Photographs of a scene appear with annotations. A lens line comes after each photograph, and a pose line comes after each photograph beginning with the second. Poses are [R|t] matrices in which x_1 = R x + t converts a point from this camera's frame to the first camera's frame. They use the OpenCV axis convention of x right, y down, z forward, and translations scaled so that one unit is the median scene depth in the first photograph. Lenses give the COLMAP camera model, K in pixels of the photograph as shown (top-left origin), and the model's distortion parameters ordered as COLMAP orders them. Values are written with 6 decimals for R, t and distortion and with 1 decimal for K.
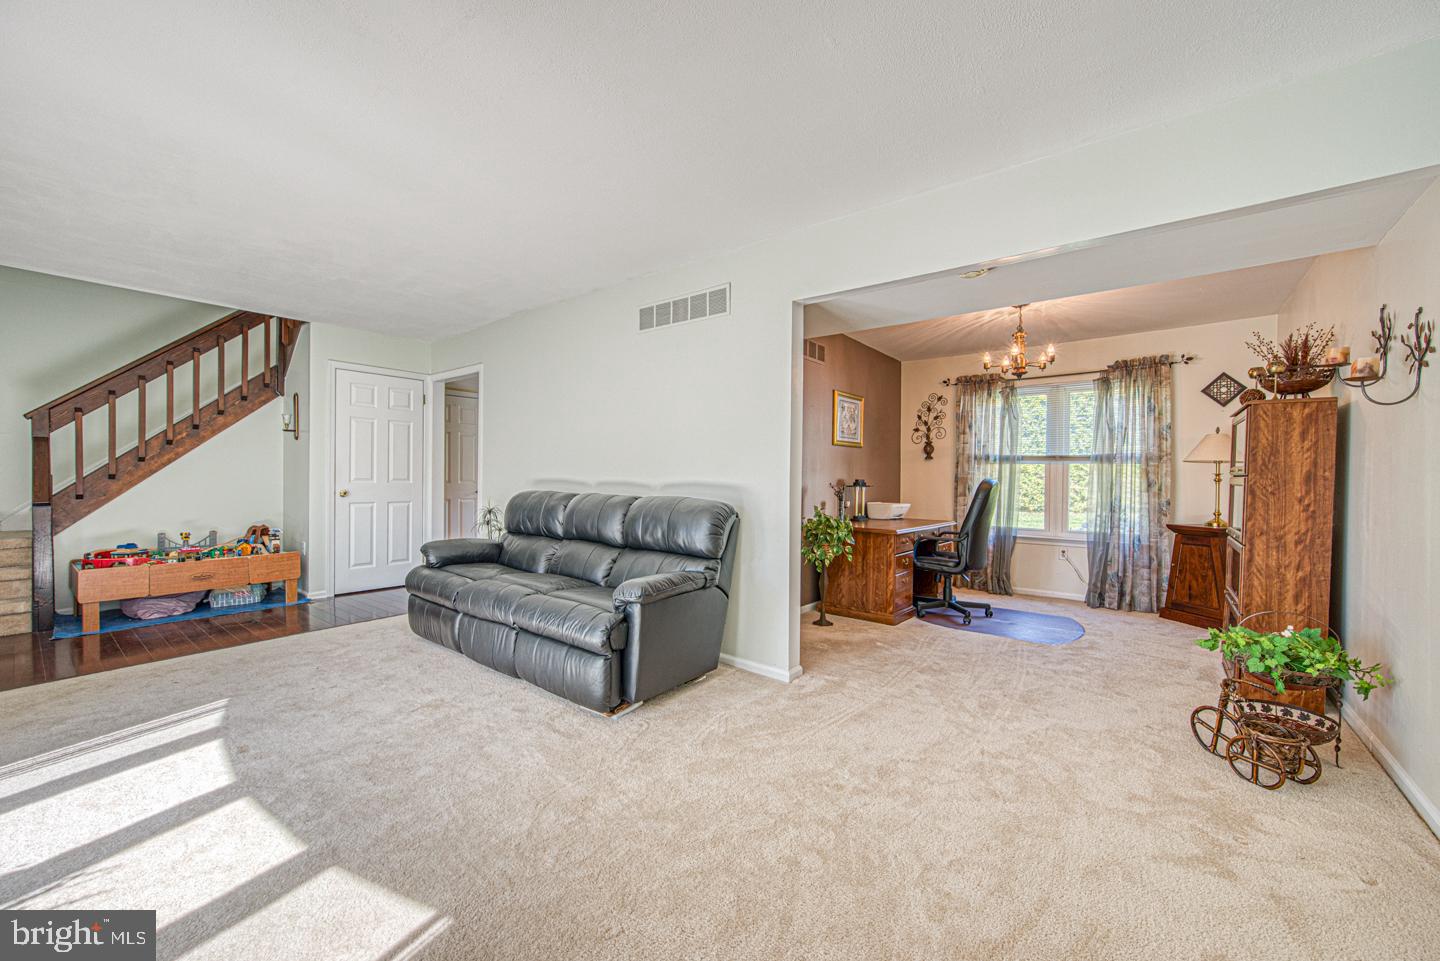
lens RADIAL K [[548.9, 0, 722.5], [0, 548.9, 479.0], [0, 0, 1]] dist [0.003332, 0.000024]
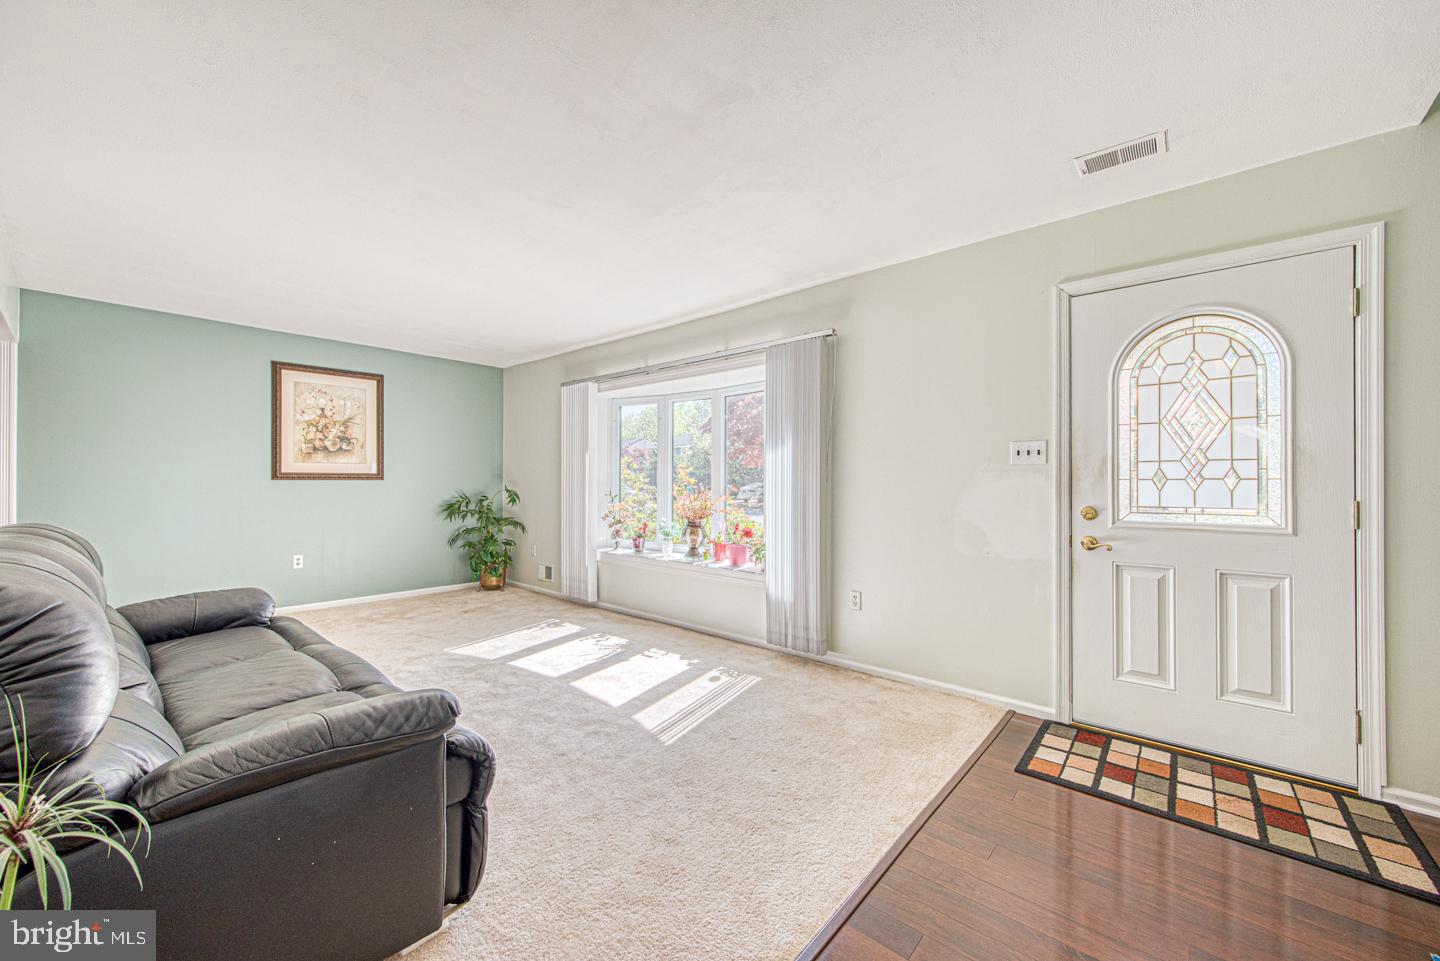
lens RADIAL K [[548.9, 0, 722.5], [0, 548.9, 479.0], [0, 0, 1]] dist [0.003332, 0.000024]
pose [[-0.999594, -0.012701, 0.025489, -0.886408], [-0.012682, 0.999919, 0.000912, -0.029418], [-0.025498, 0.000589, -0.999675, 1.677572]]
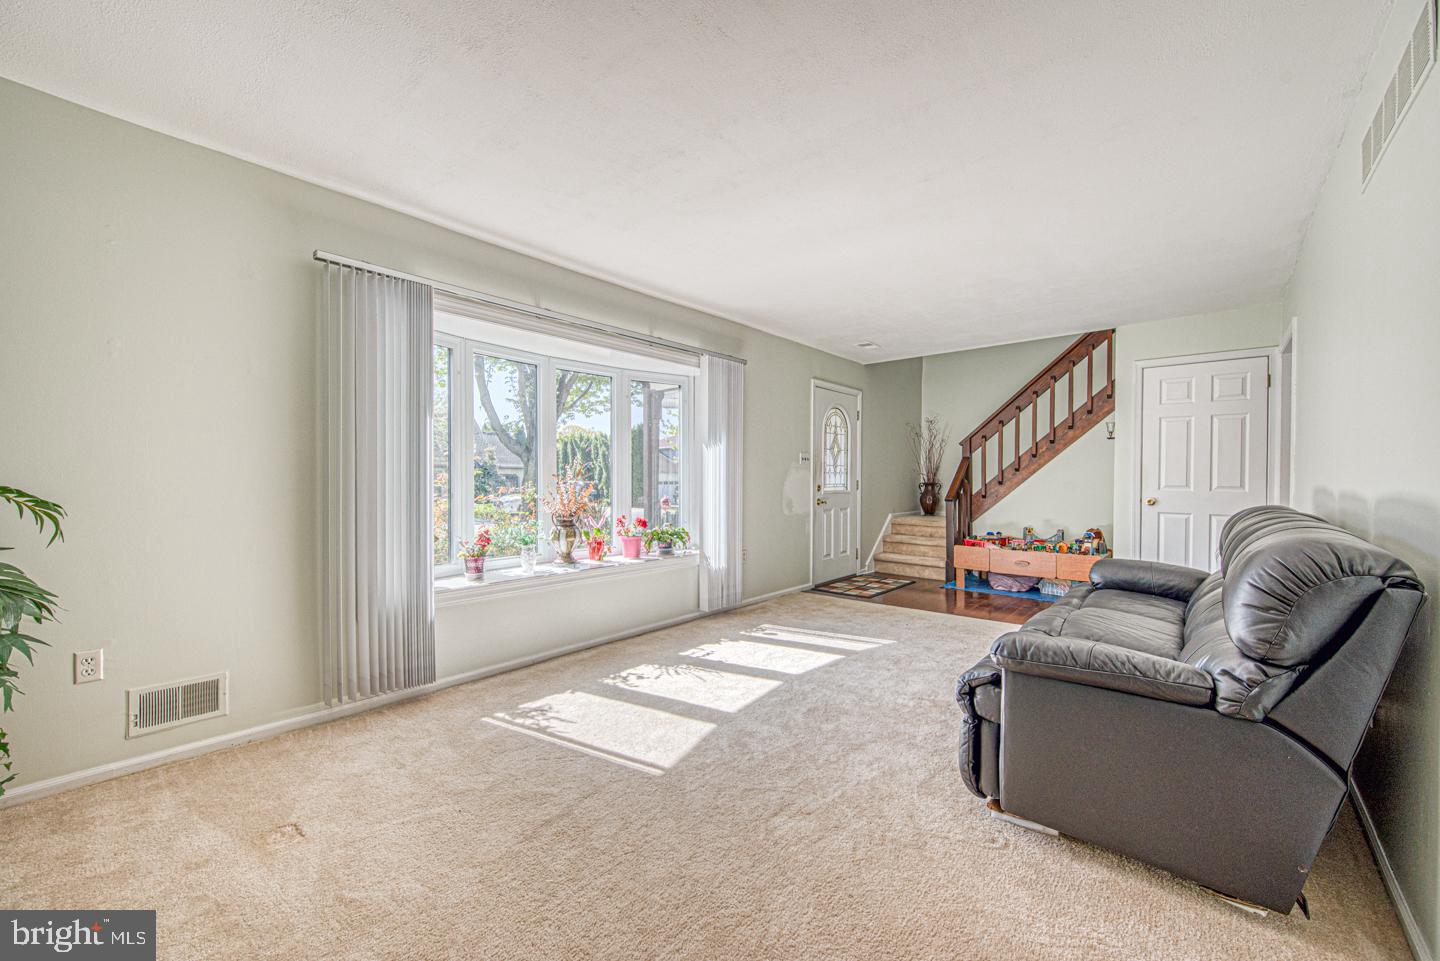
lens RADIAL K [[548.9, 0, 722.5], [0, 548.9, 479.0], [0, 0, 1]] dist [0.003332, 0.000024]
pose [[-0.046311, -0.006950, -0.998903, 0.451507], [-0.010419, 0.999925, -0.006474, 0.002759], [0.998873, 0.010107, -0.046380, 0.557826]]
